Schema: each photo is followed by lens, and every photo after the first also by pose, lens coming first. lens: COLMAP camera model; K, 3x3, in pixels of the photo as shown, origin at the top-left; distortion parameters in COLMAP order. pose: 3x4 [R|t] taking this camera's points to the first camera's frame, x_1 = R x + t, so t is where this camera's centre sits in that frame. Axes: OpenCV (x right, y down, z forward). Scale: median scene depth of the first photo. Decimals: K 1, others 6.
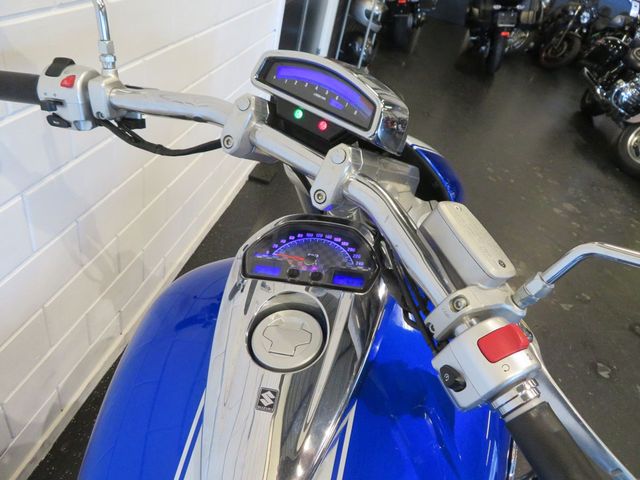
lens RADIAL K [[458.0, 0, 320.0], [0, 458.0, 240.0], [0, 0, 1]] dist [-0.013329, 0.009977]
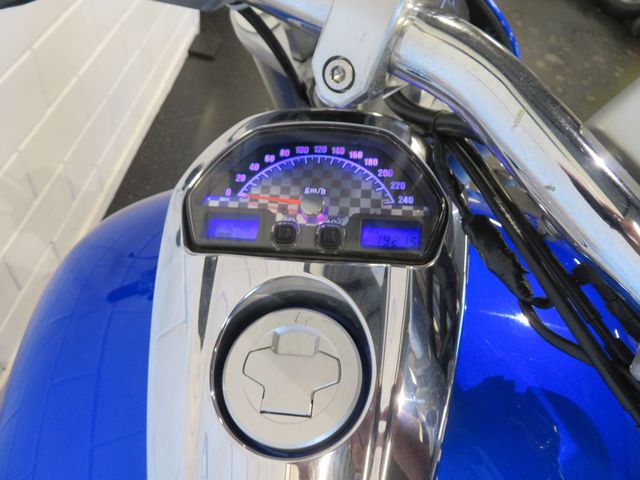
lens RADIAL K [[458.0, 0, 320.0], [0, 458.0, 240.0], [0, 0, 1]] dist [-0.013329, 0.009977]
pose [[0.991867, -0.109833, 0.064311, -0.048774], [0.089015, 0.959780, 0.266269, -0.051452], [-0.090970, -0.258379, 0.961751, 0.463603]]
